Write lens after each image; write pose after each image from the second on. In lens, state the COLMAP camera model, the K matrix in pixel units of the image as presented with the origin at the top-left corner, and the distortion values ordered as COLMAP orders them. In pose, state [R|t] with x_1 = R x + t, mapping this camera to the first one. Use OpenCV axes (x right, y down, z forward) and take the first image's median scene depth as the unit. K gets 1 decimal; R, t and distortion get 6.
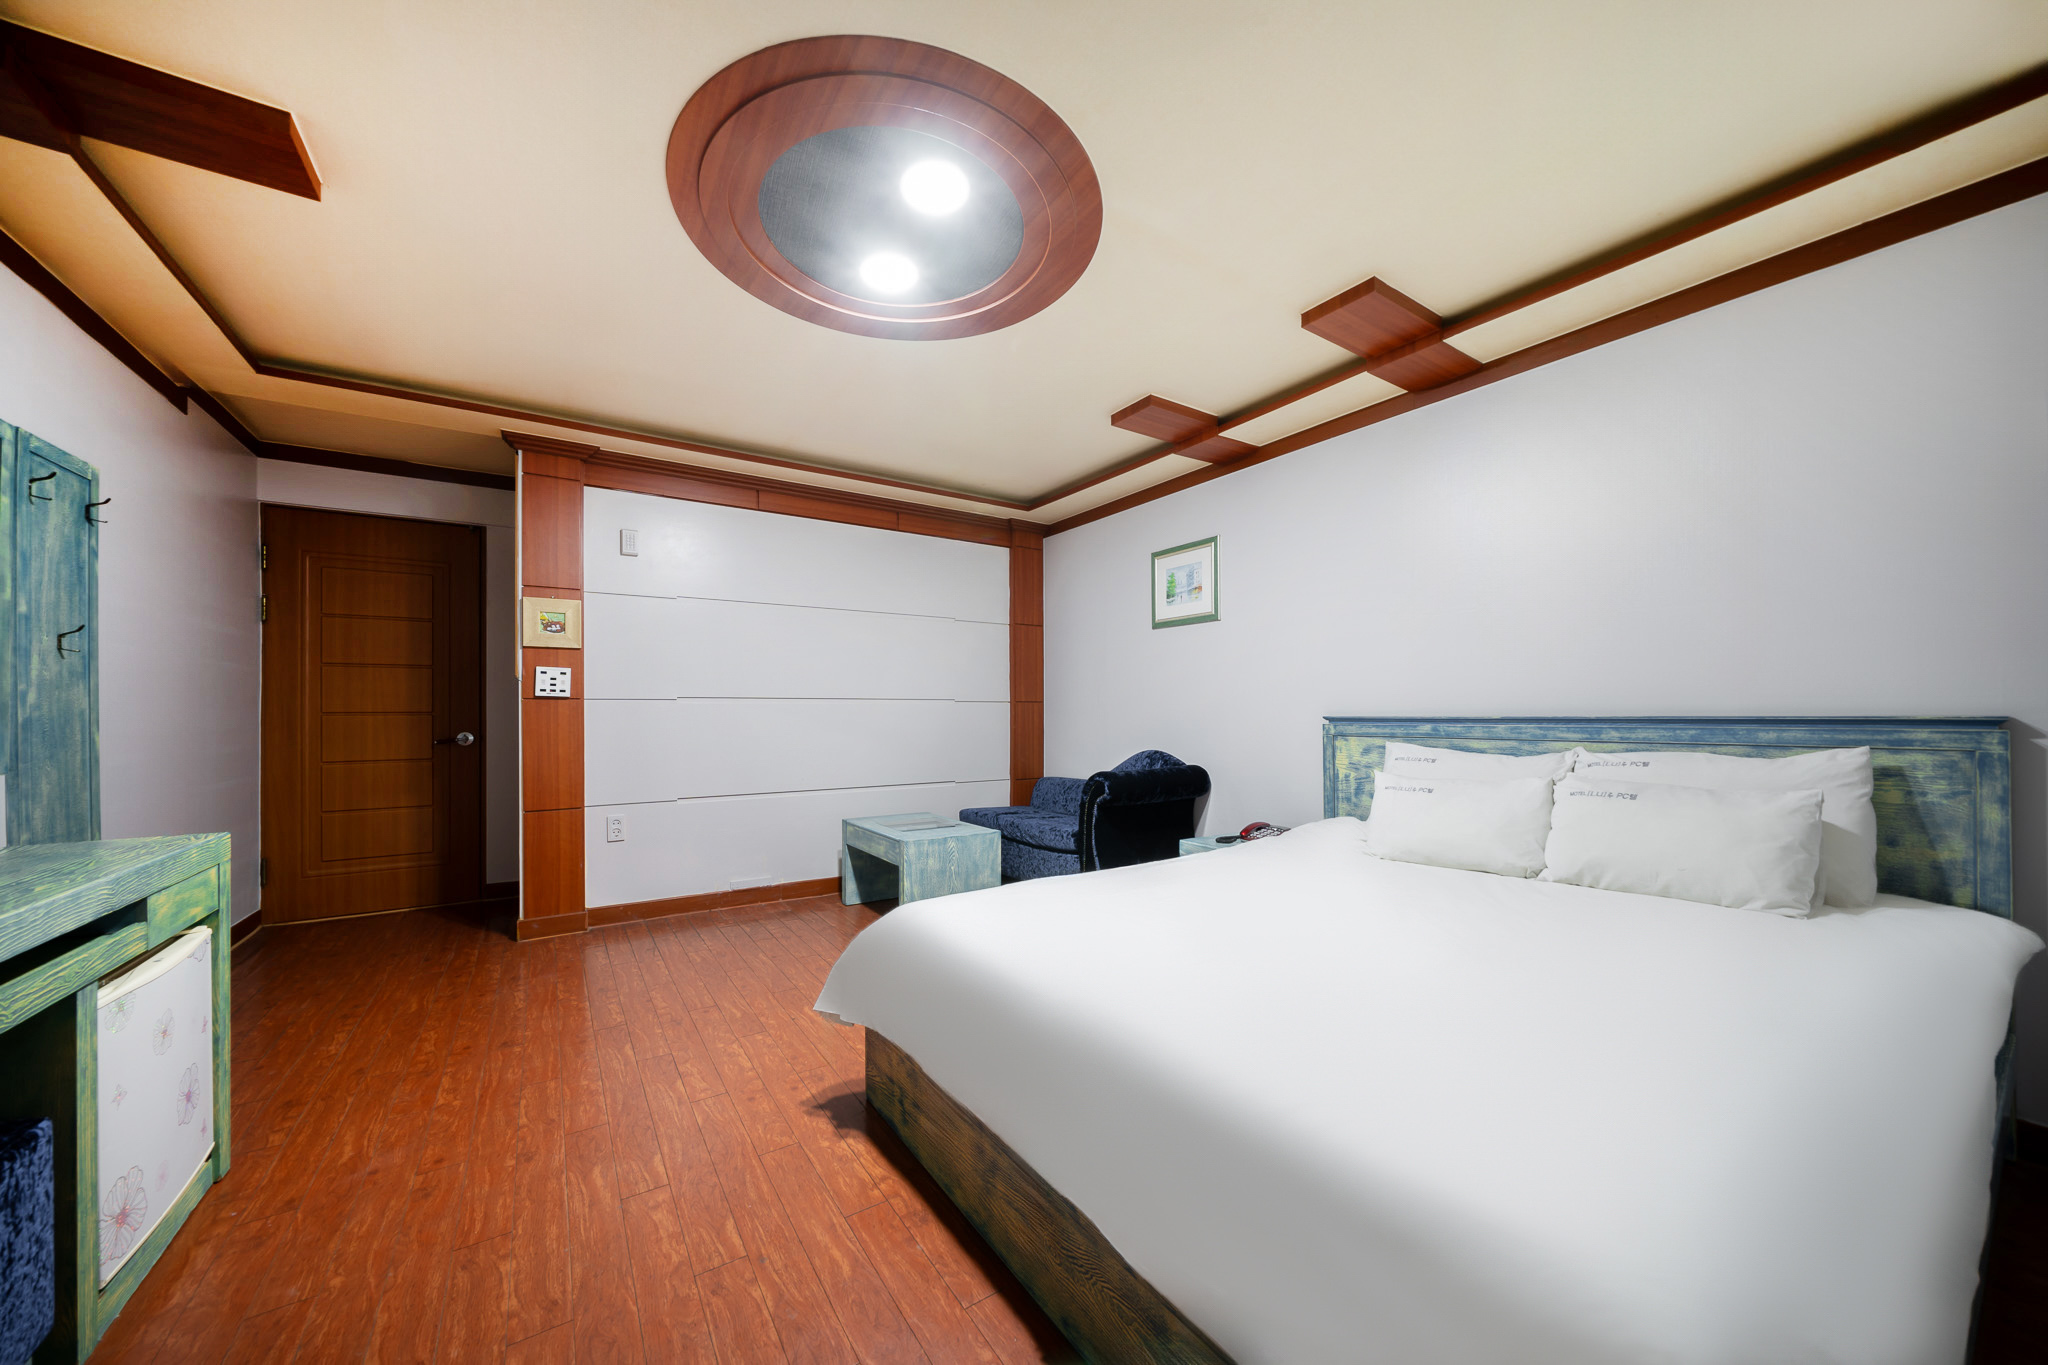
lens RADIAL K [[706.7, 0, 1024.7], [0, 706.7, 705.4], [0, 0, 1]] dist [-0.000759, -0.000129]
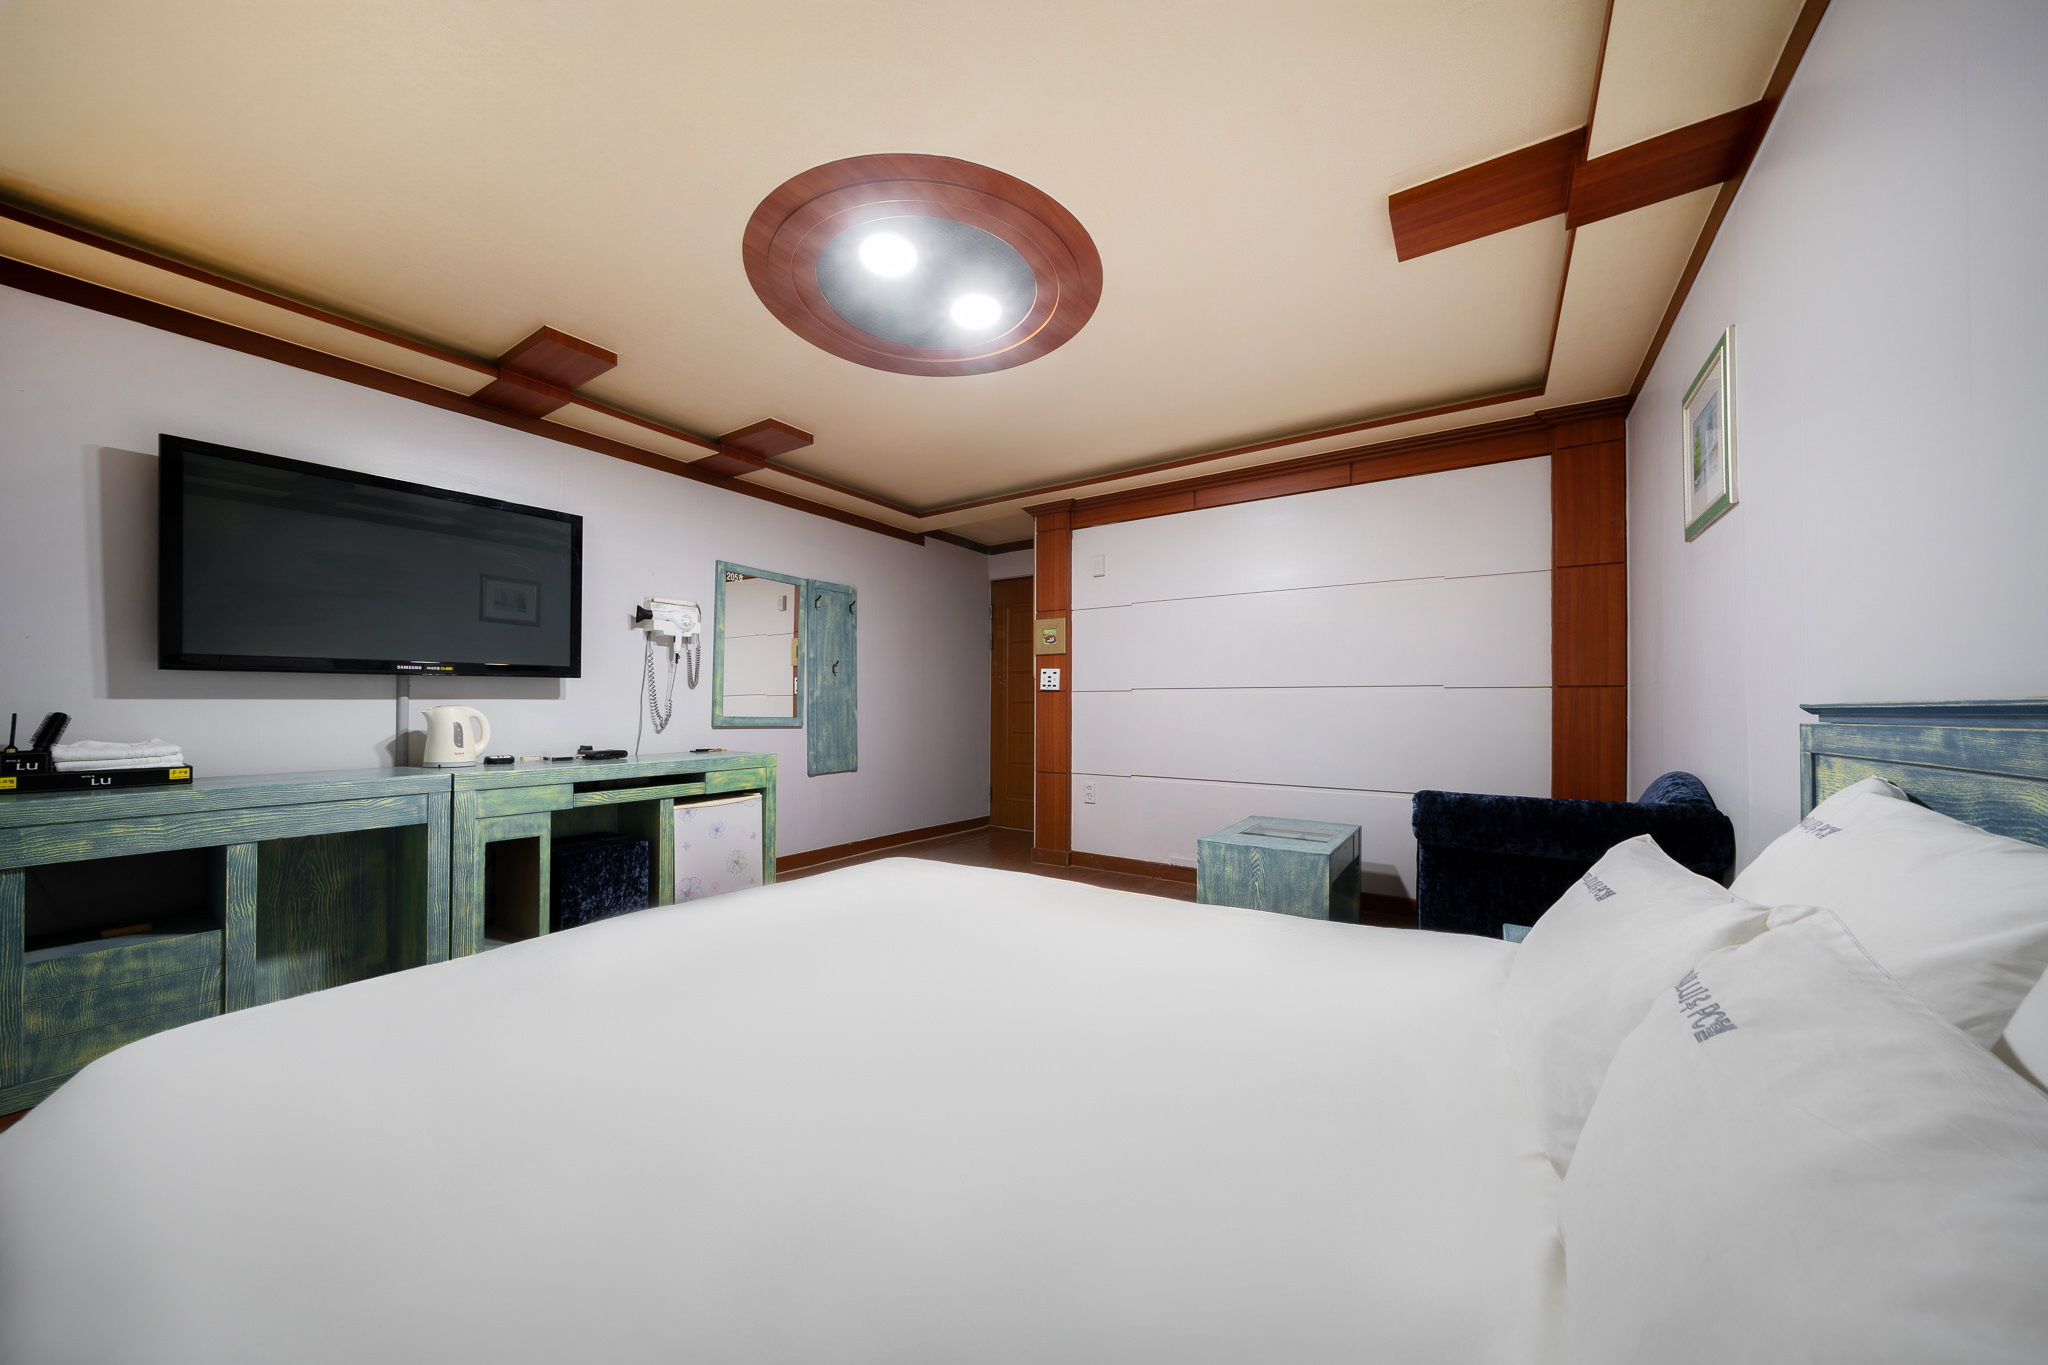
lens RADIAL K [[706.7, 0, 1024.7], [0, 706.7, 705.4], [0, 0, 1]] dist [-0.000759, -0.000129]
pose [[0.387588, 0.001650, -0.921831, 0.584911], [0.002134, 0.999994, 0.002687, 0.013474], [0.921830, -0.003008, 0.387582, 0.425951]]
